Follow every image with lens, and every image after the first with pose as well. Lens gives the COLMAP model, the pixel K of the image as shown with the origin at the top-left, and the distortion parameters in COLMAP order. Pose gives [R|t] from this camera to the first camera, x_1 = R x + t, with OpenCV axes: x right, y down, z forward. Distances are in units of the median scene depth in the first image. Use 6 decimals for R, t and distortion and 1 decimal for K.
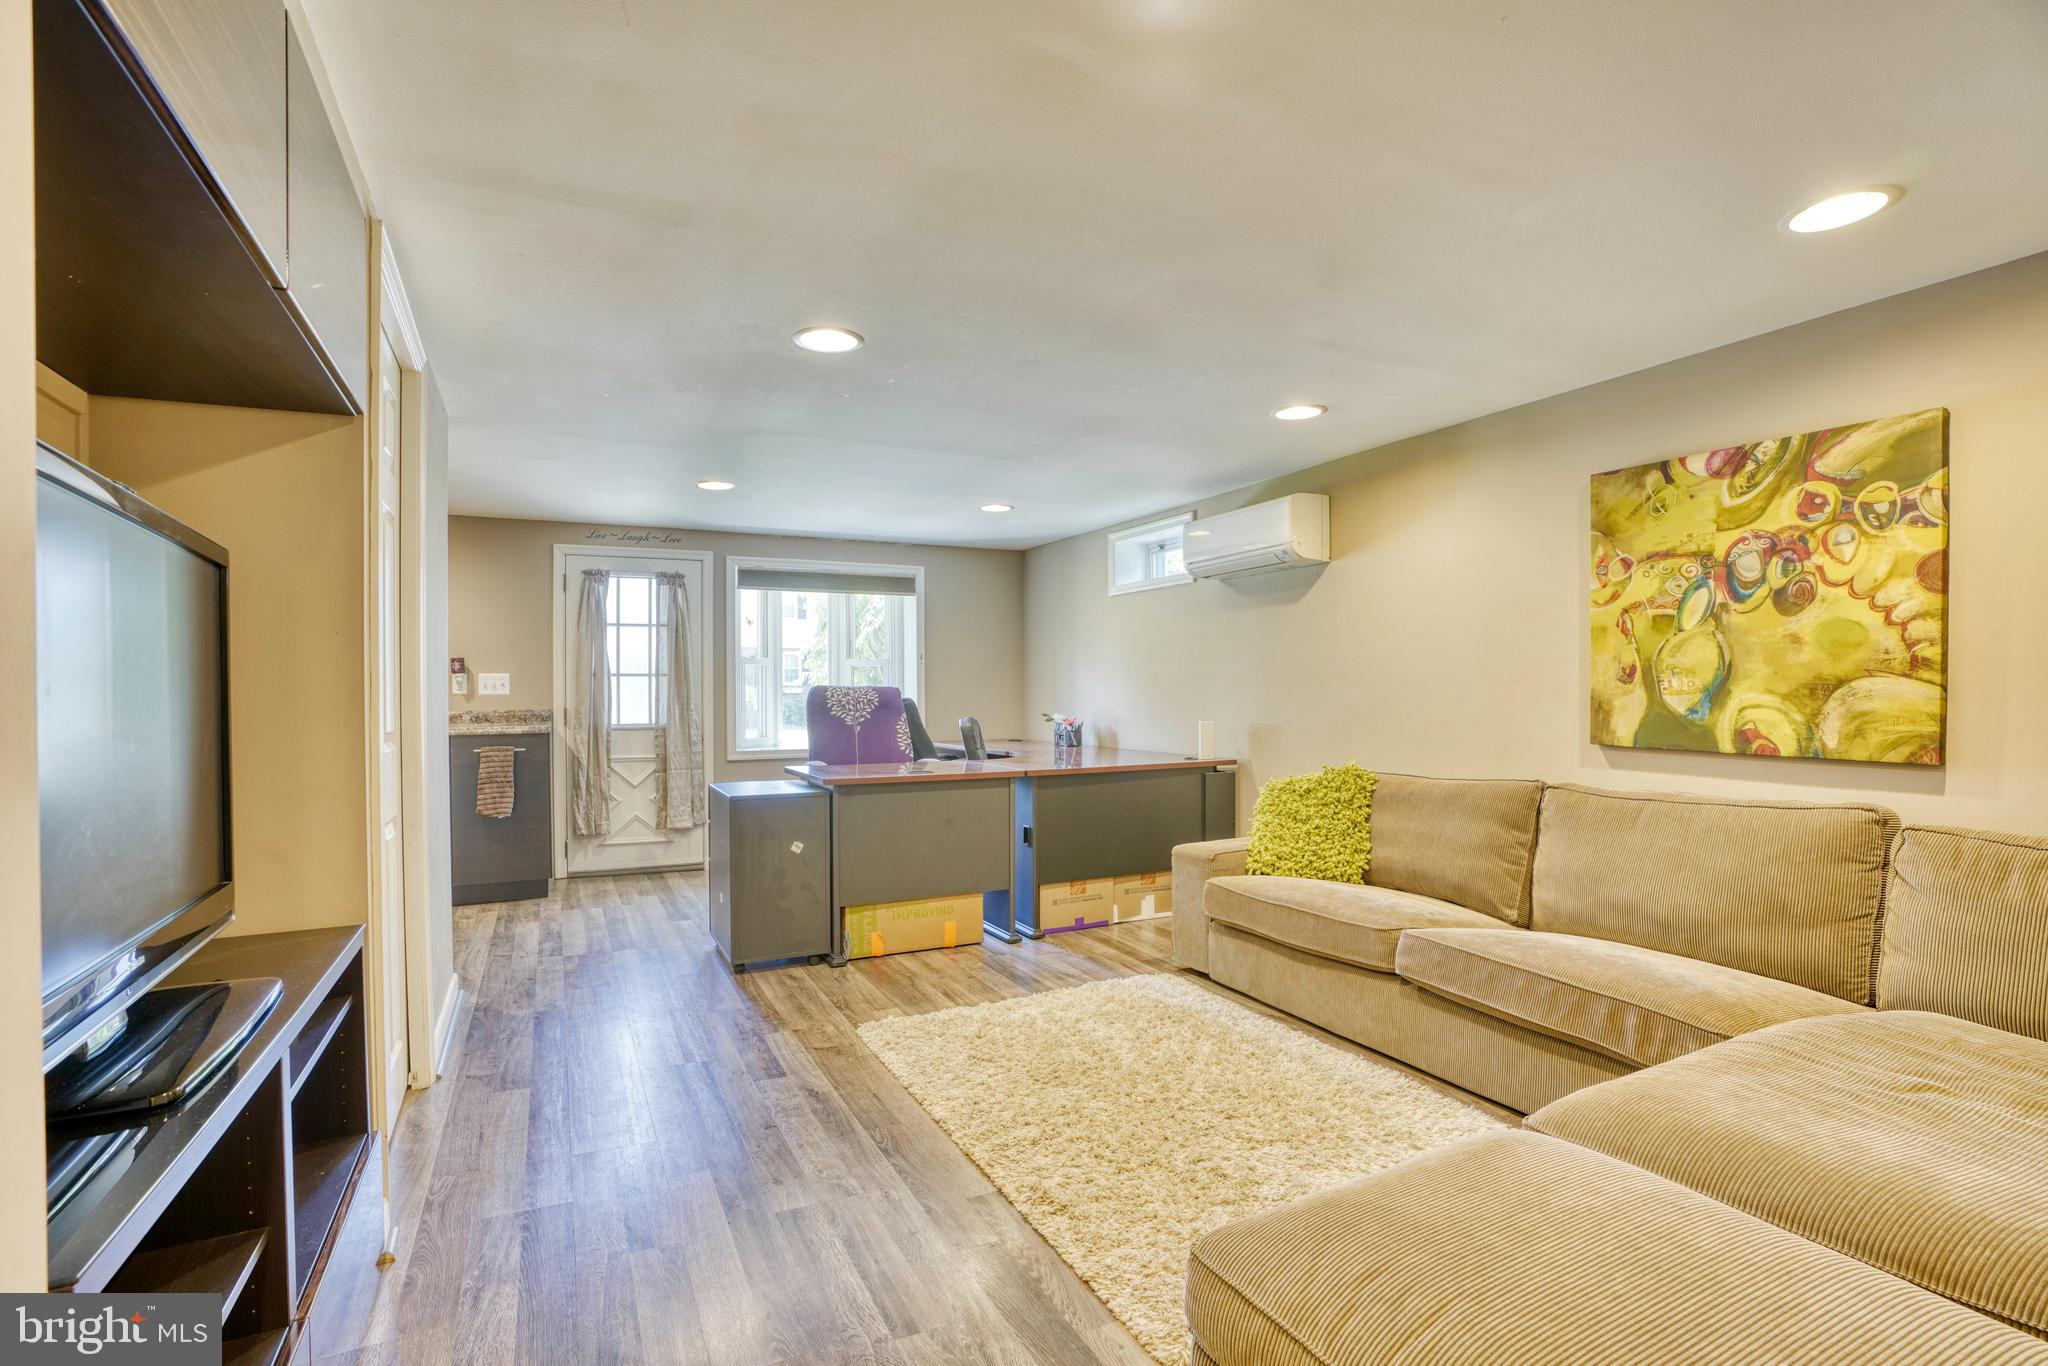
lens RADIAL K [[942.4, 0, 1009.3], [0, 942.4, 690.1], [0, 0, 1]] dist [-0.074519, 0.029327]
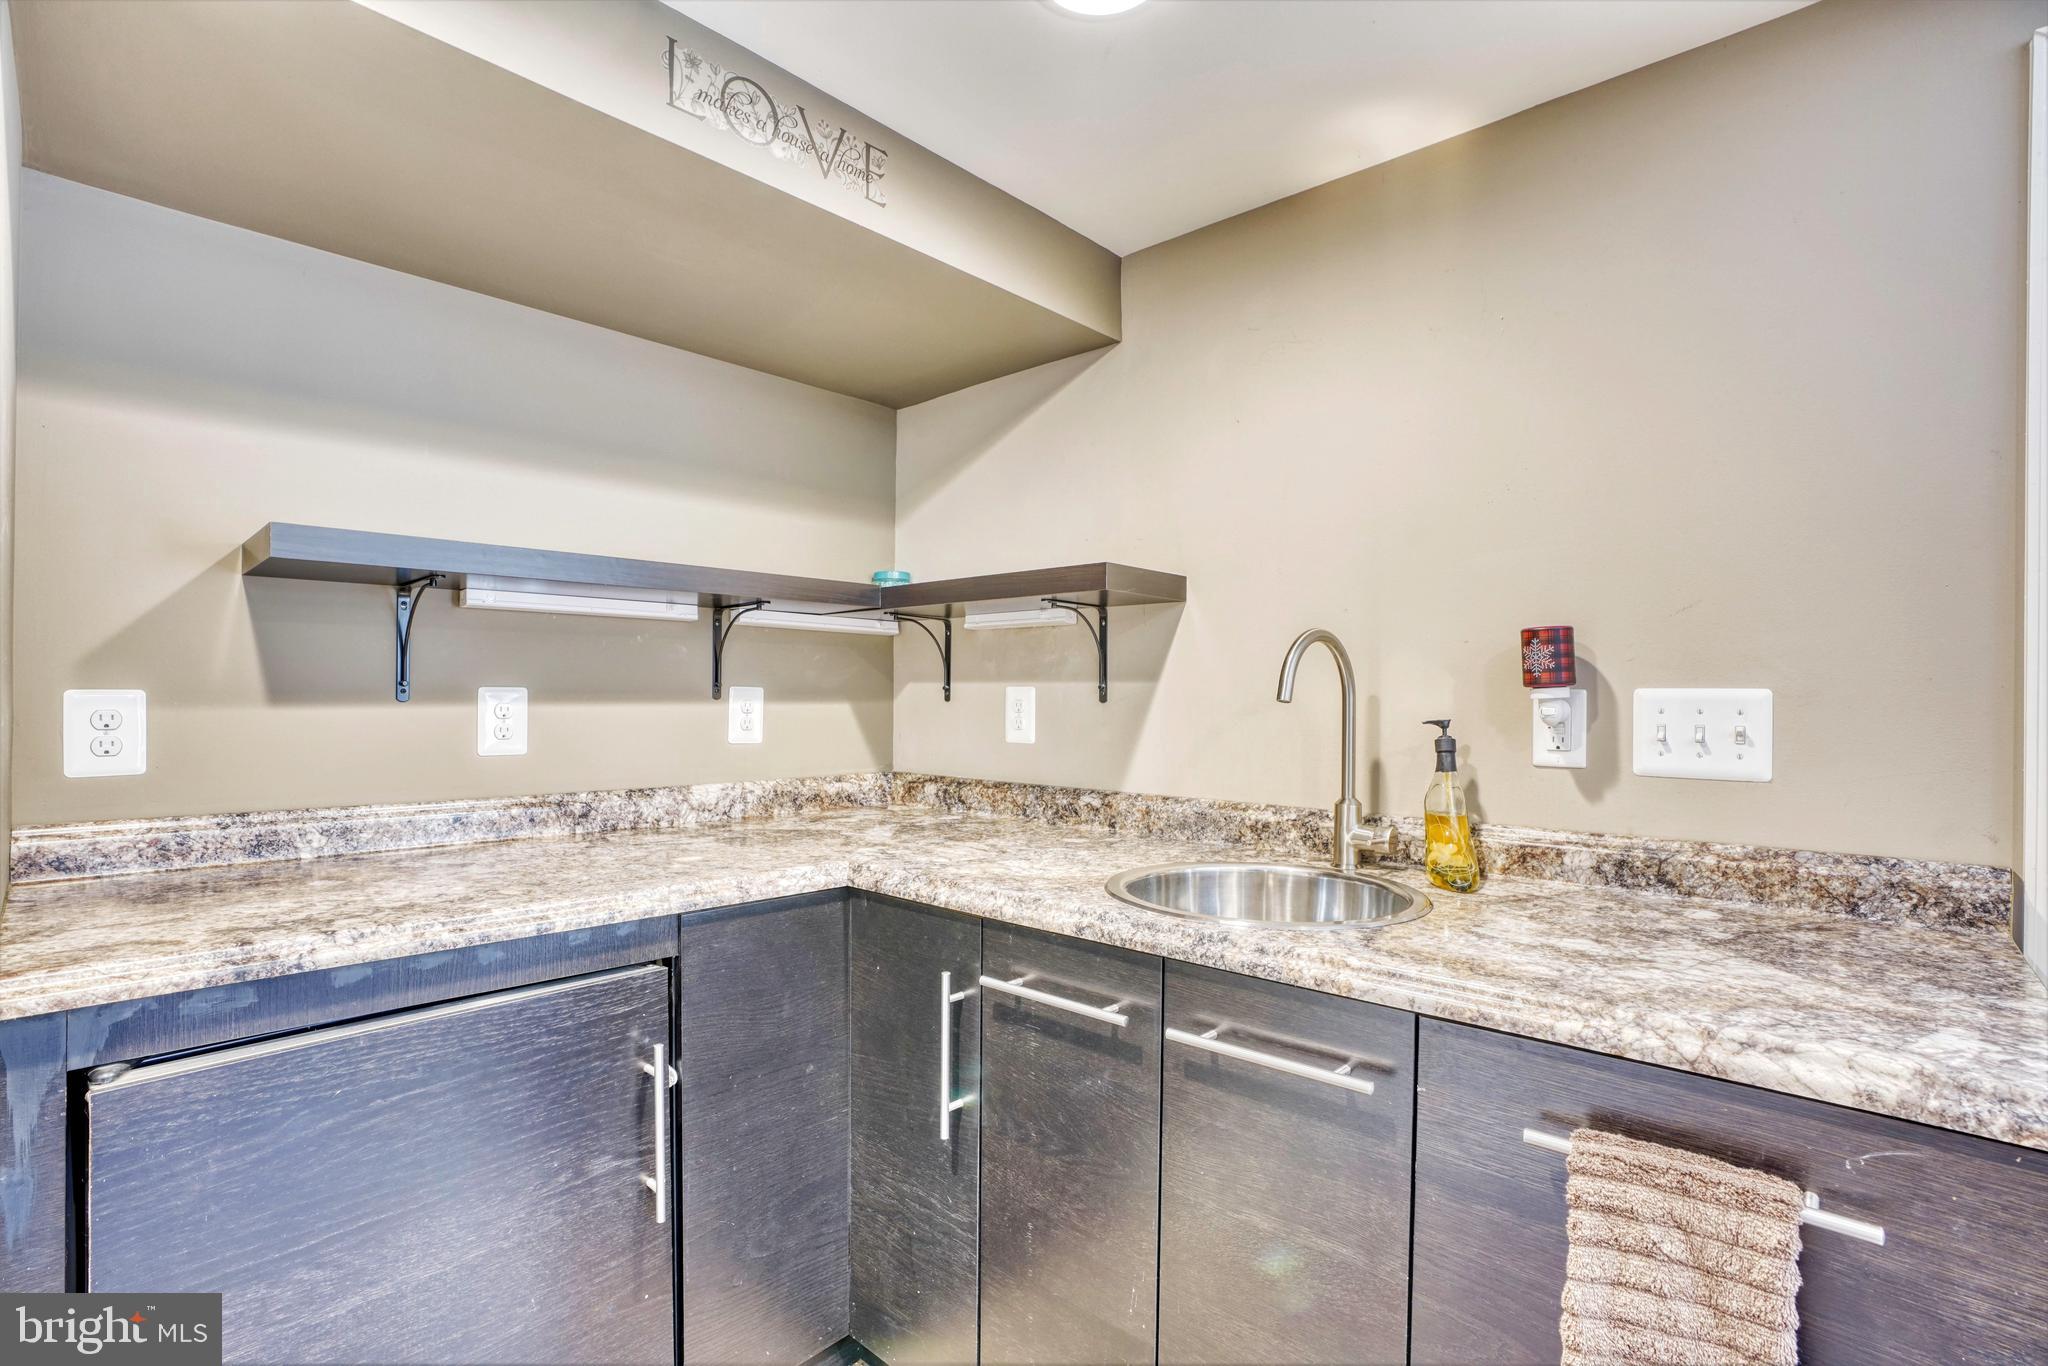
lens RADIAL K [[942.4, 0, 1009.3], [0, 942.4, 690.1], [0, 0, 1]] dist [-0.074519, 0.029327]
pose [[0.359006, 0.008329, -0.933298, -0.382119], [-0.009095, 0.999944, 0.005425, -0.016205], [0.933291, 0.006541, 0.359061, 0.711138]]
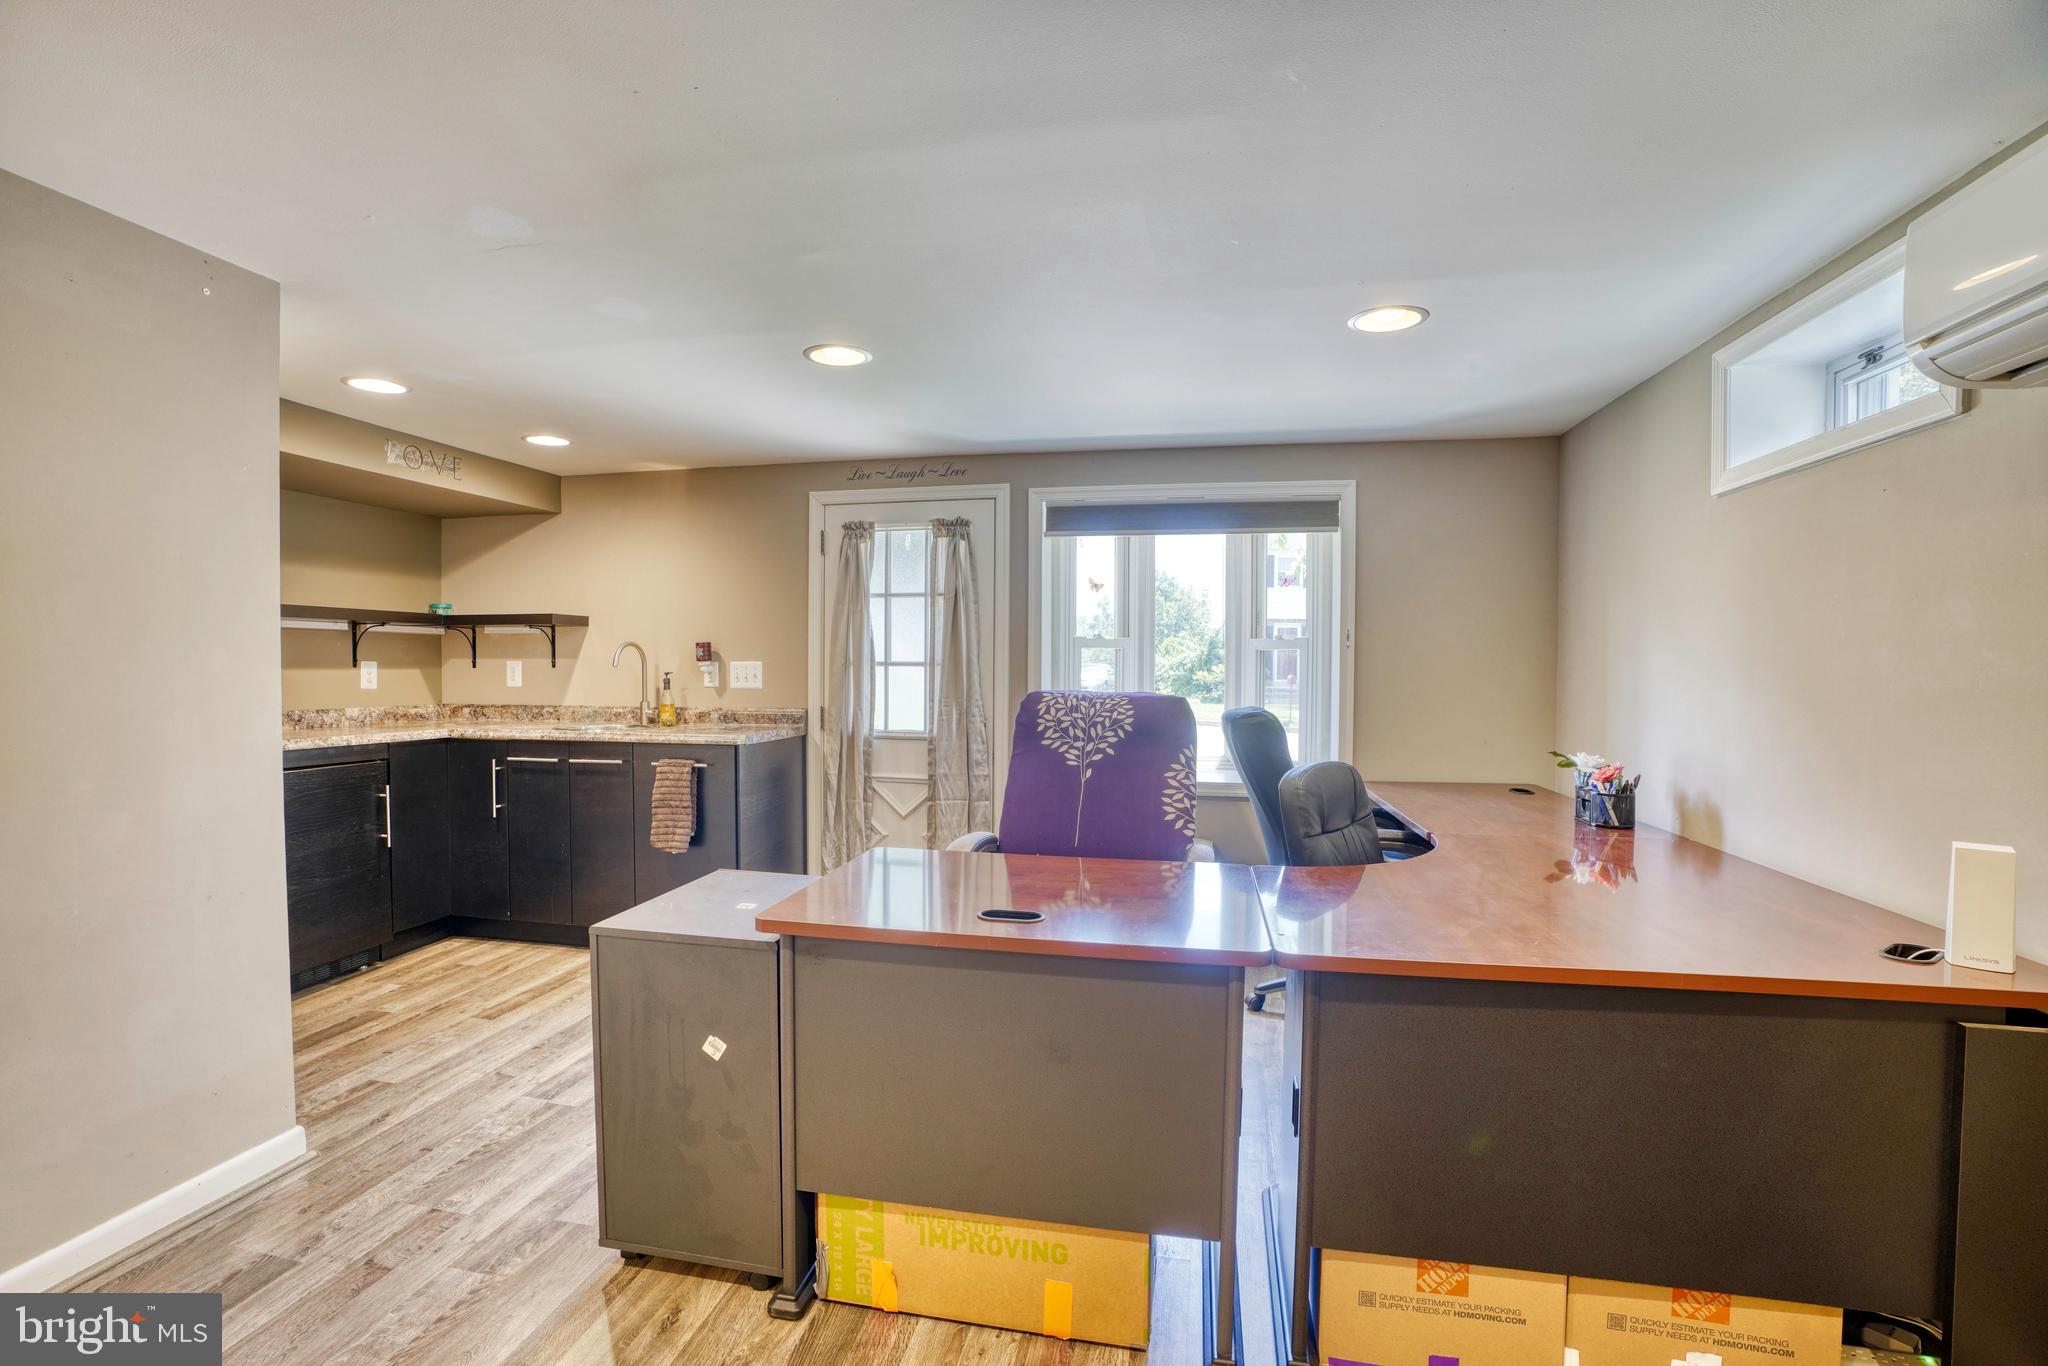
lens RADIAL K [[942.4, 0, 1009.3], [0, 942.4, 690.1], [0, 0, 1]] dist [-0.074519, 0.029327]
pose [[0.783207, 0.028084, -0.621127, 0.119131], [-0.010178, 0.999425, 0.032355, -0.020750], [0.621678, -0.019019, 0.783042, 0.482325]]
